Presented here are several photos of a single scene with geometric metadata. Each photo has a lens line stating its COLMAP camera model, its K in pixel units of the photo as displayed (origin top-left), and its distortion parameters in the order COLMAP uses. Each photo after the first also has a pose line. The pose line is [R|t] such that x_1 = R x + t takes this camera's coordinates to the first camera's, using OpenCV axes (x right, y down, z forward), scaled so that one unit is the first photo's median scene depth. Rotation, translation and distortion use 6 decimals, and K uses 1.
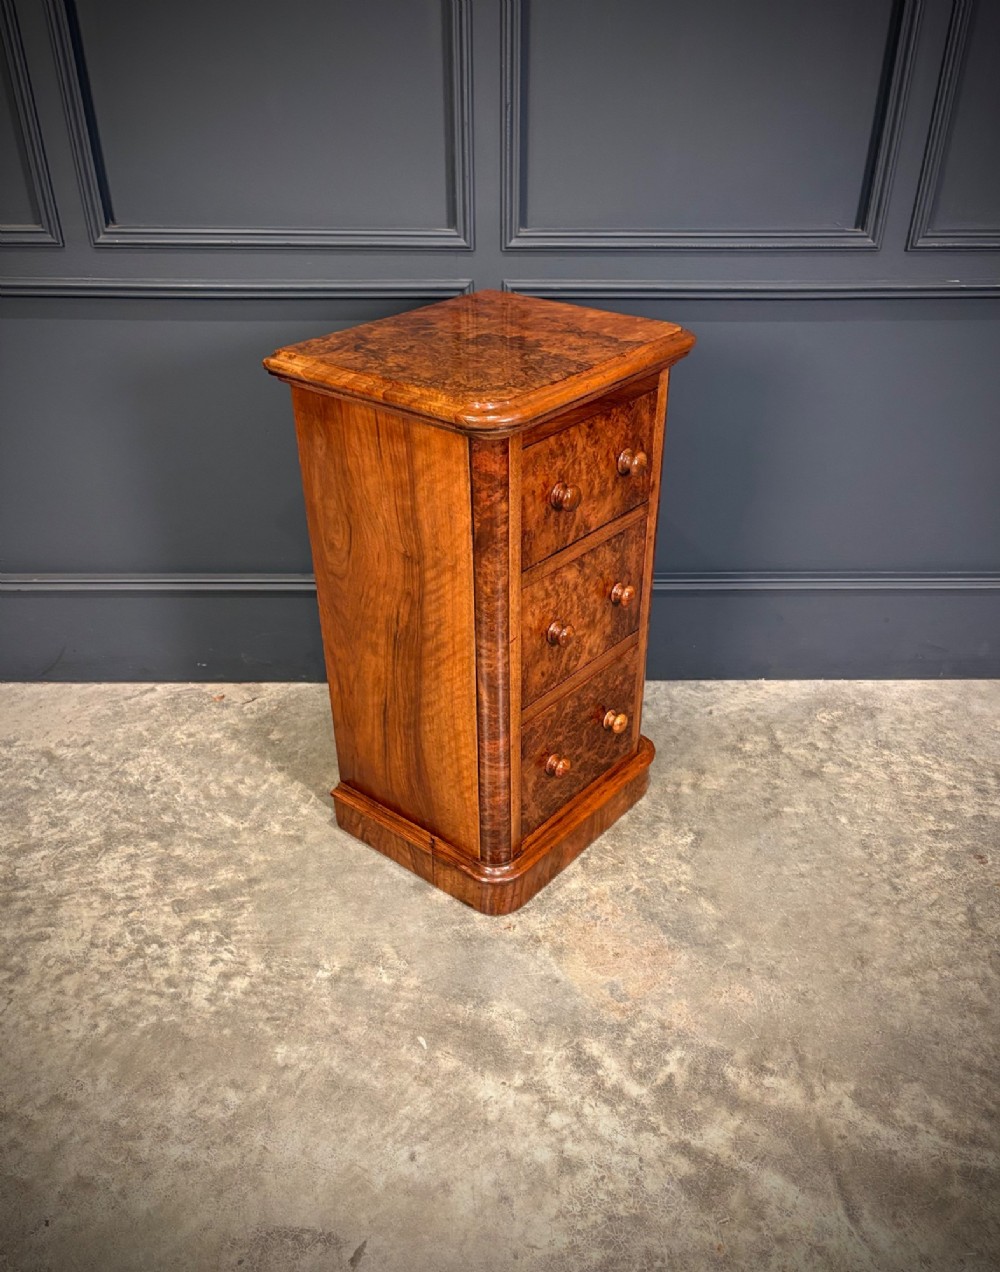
lens RADIAL K [[1010.1, 0, 499.4], [0, 1010.1, 681.8], [0, 0, 1]] dist [0.023496, -0.030773]
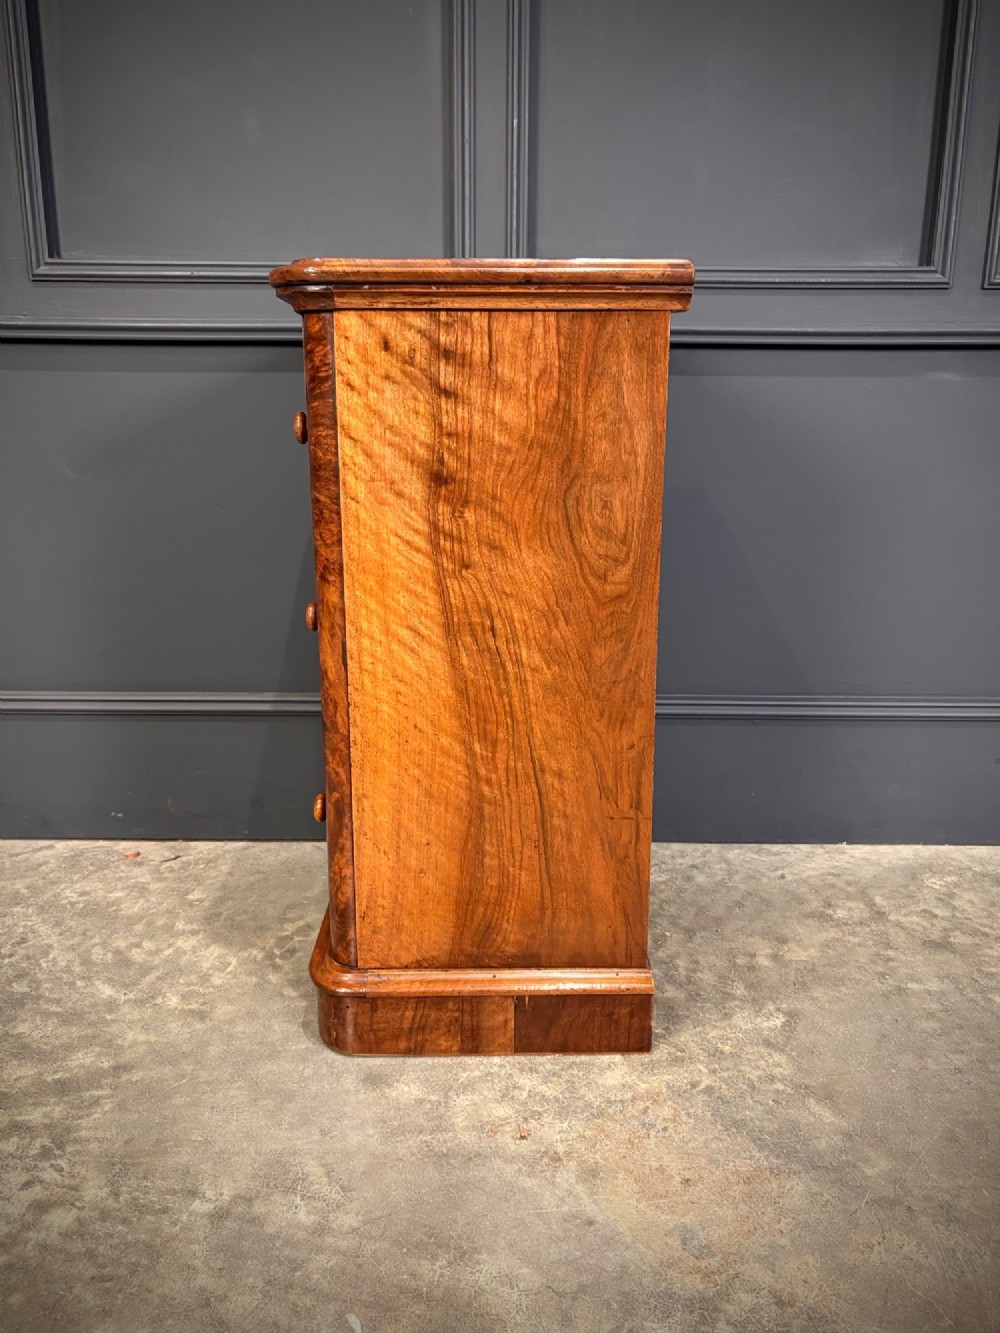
lens RADIAL K [[1006.9, 0, 493.7], [0, 1006.9, 686.1], [0, 0, 1]] dist [0.014185, -0.022293]
pose [[0.999900, 0.007741, -0.011865, 0.004351], [-0.011016, 0.951426, -0.307681, 0.163846], [0.008907, 0.307780, 0.951416, 0.310170]]
